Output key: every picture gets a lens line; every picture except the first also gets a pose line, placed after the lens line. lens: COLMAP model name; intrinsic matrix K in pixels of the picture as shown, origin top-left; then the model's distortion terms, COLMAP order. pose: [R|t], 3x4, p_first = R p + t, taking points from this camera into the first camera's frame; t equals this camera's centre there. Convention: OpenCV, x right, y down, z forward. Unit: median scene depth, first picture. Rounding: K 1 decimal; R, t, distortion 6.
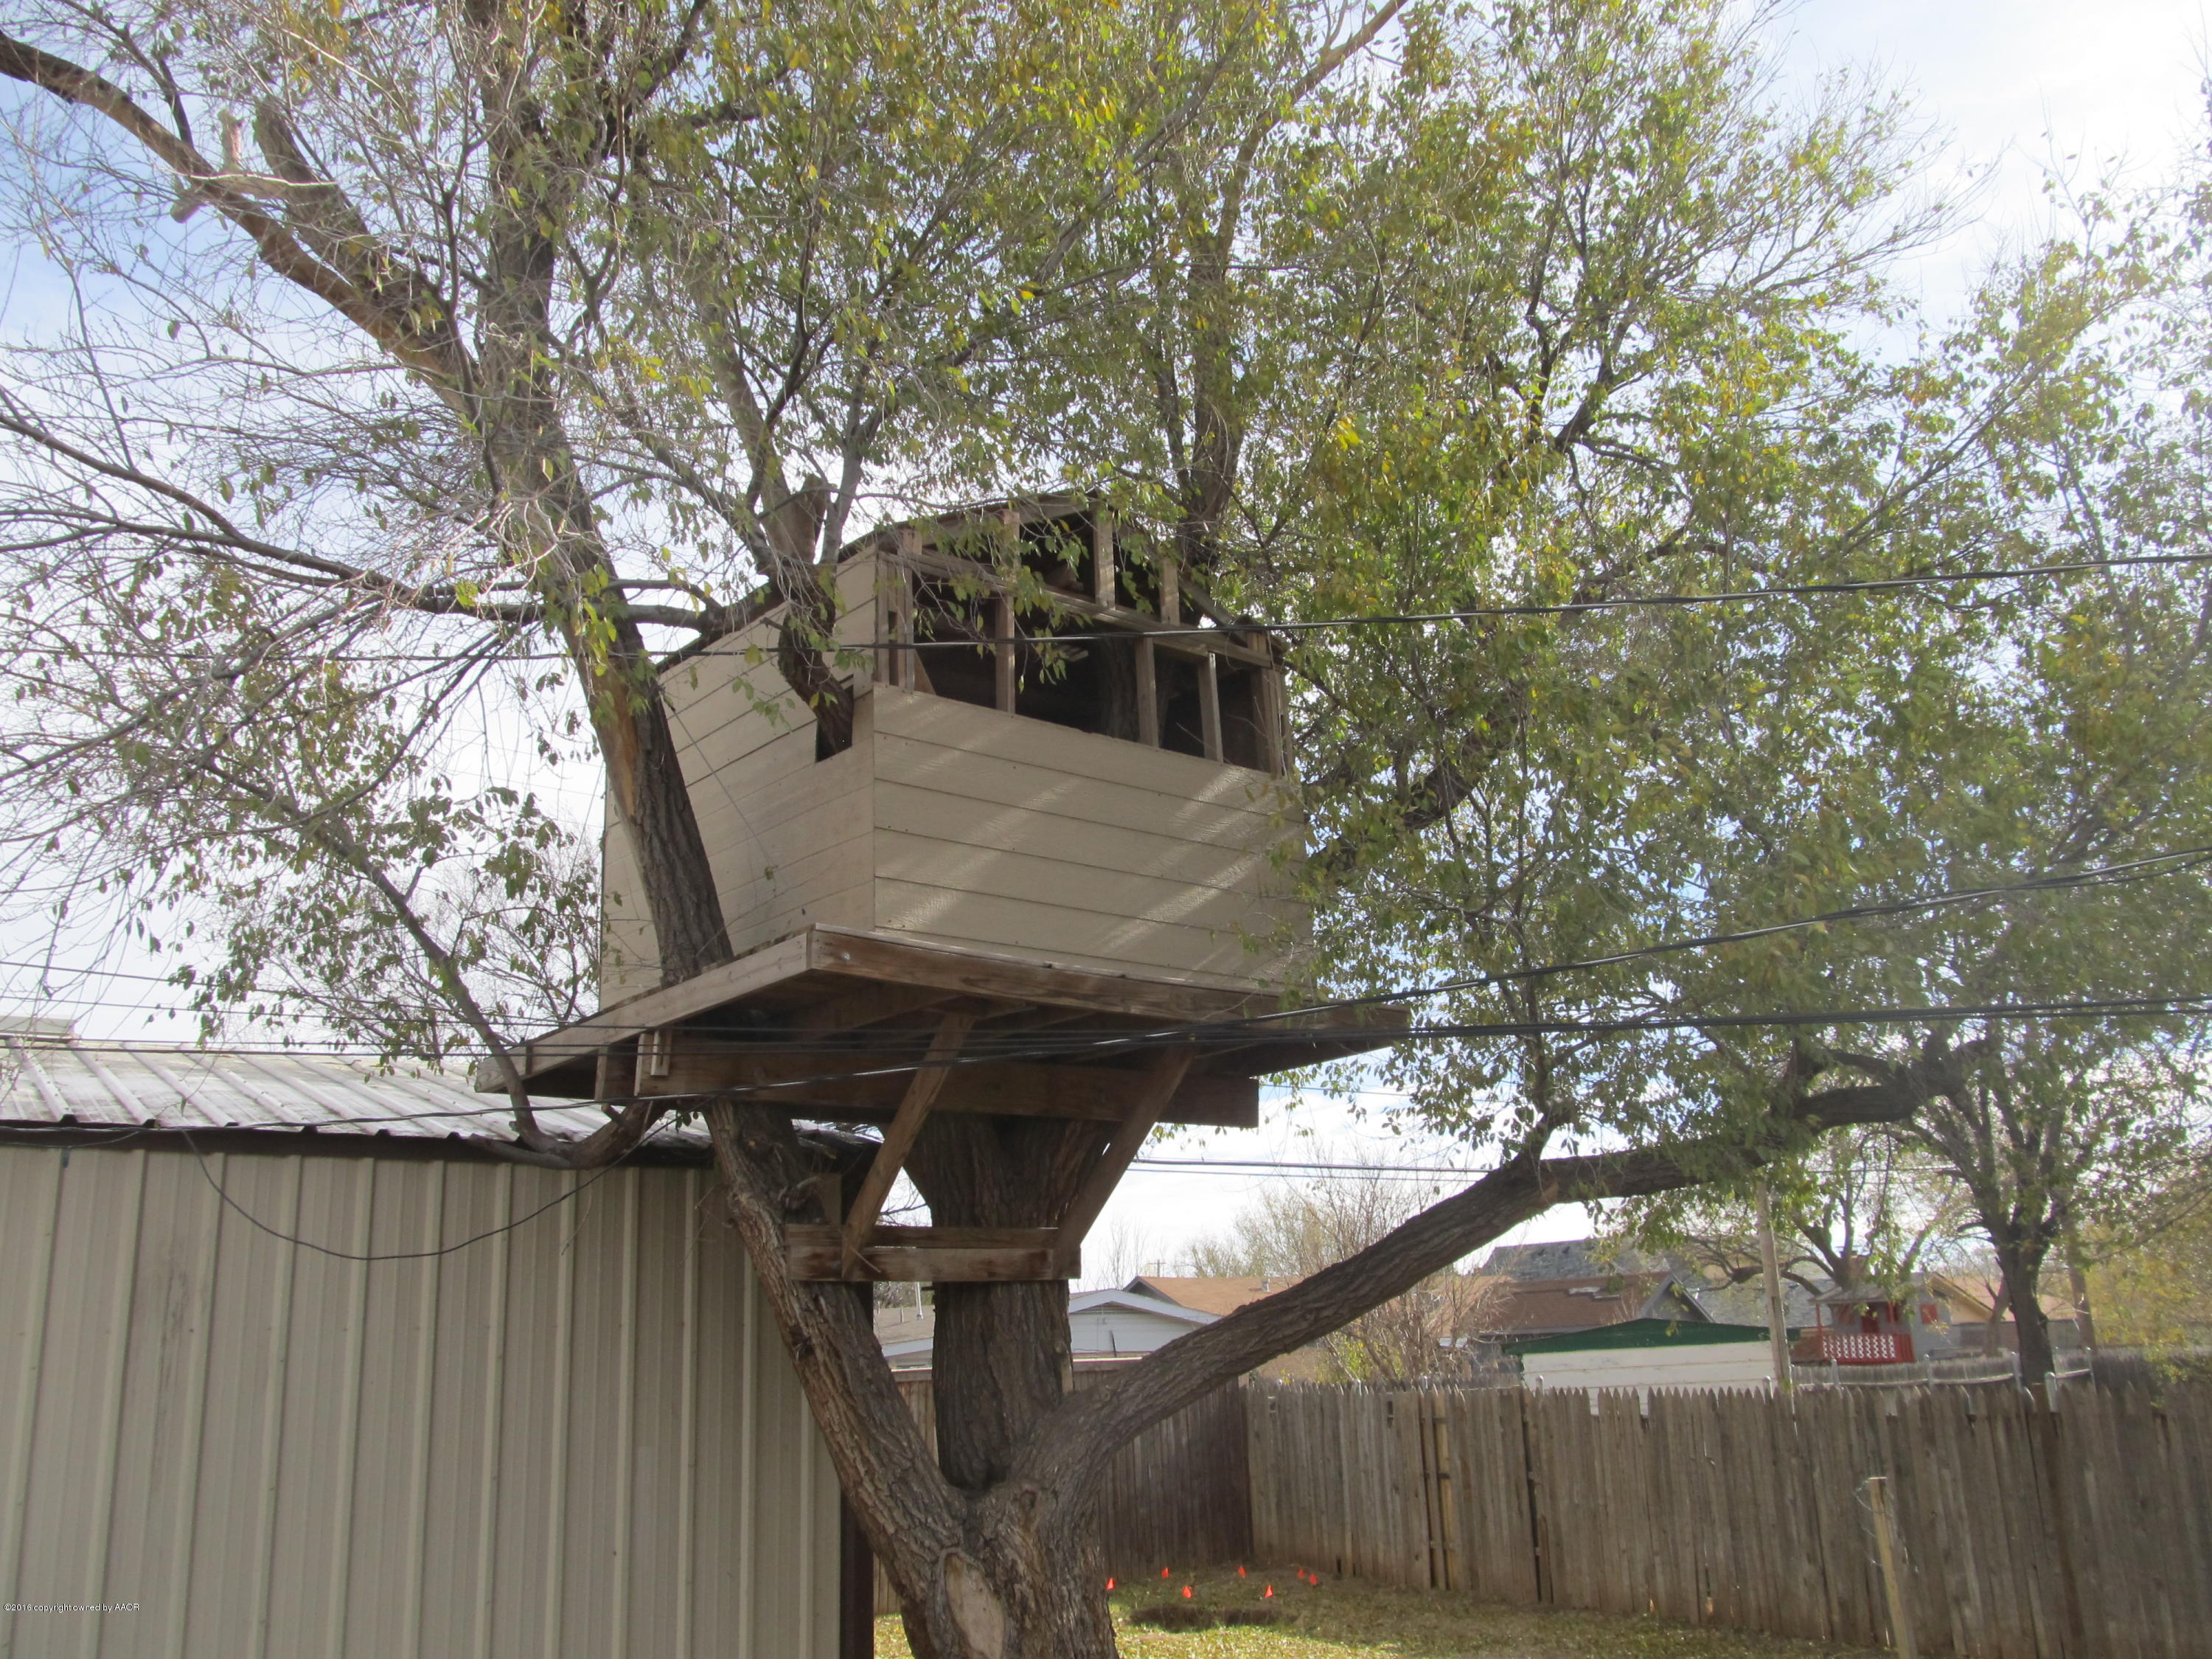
lens RADIAL K [[1814.1, 0, 1118.2], [0, 1814.1, 808.6], [0, 0, 1]] dist [-0.050813, 0.013159]
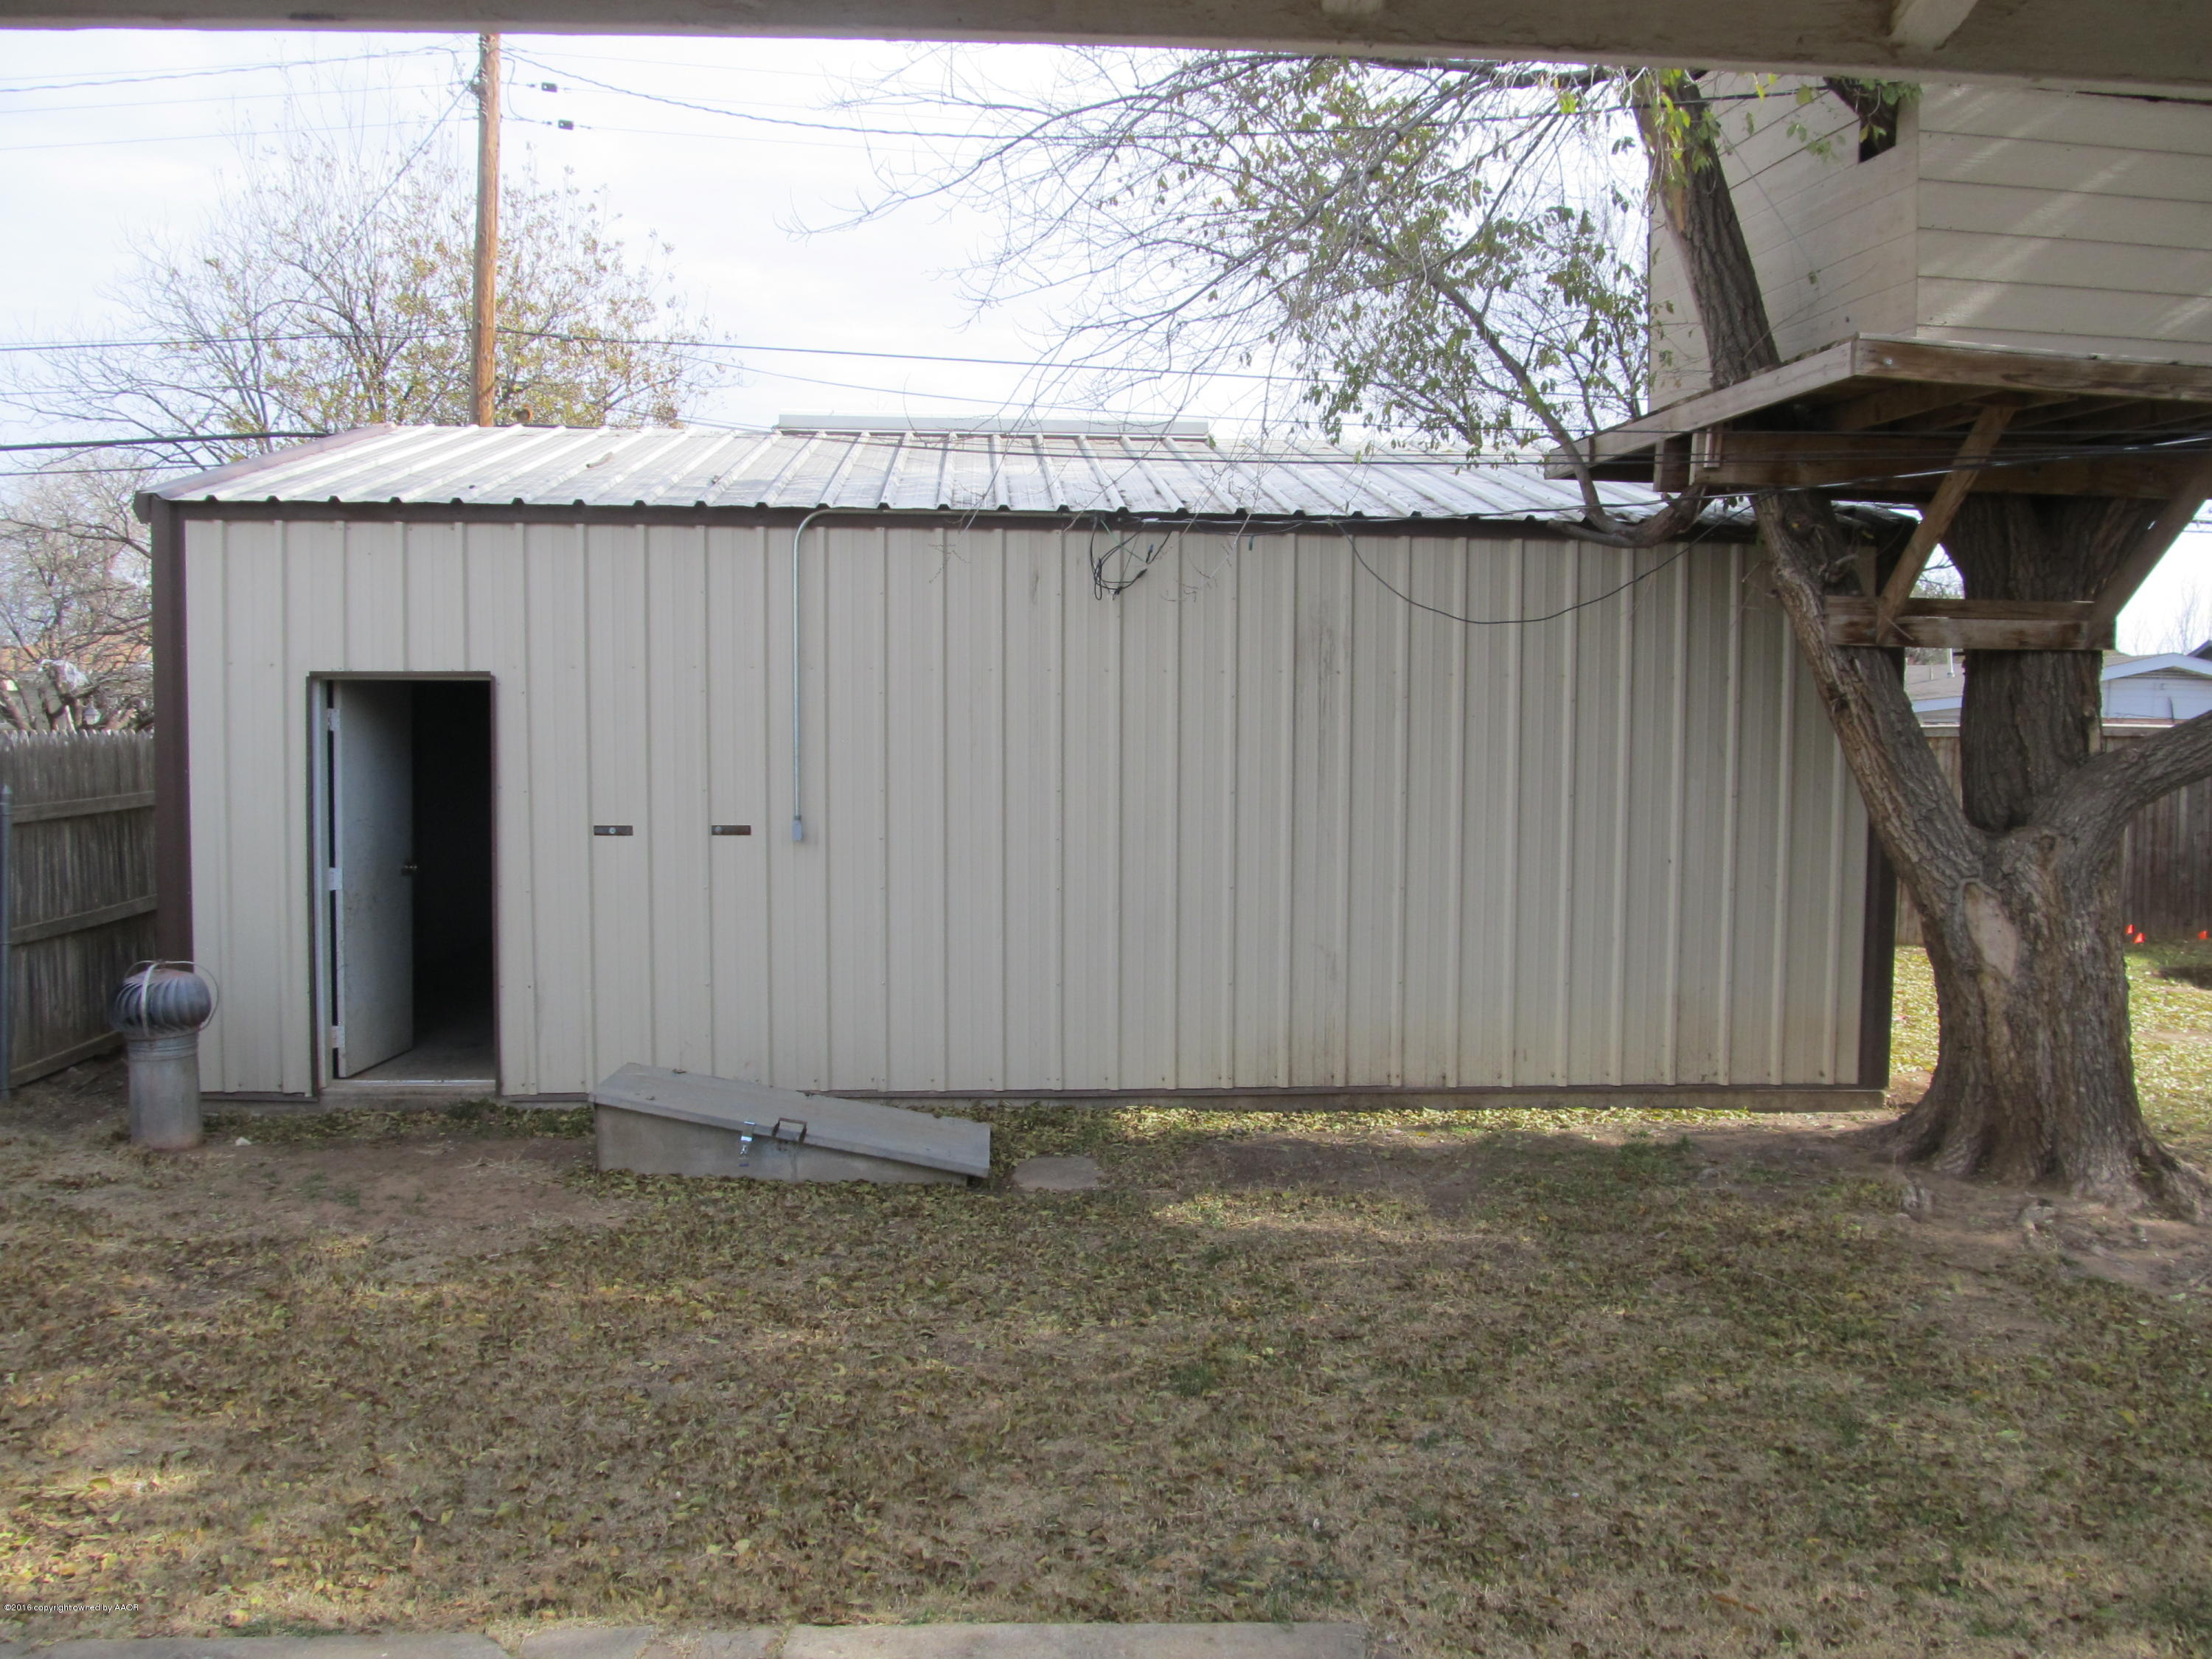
lens RADIAL K [[1814.1, 0, 1118.2], [0, 1814.1, 808.6], [0, 0, 1]] dist [-0.050813, 0.013159]
pose [[0.857788, 0.072622, -0.508847, 0.018561], [0.108829, 0.941865, 0.317879, -0.048881], [0.502350, -0.328050, 0.800017, -0.161300]]
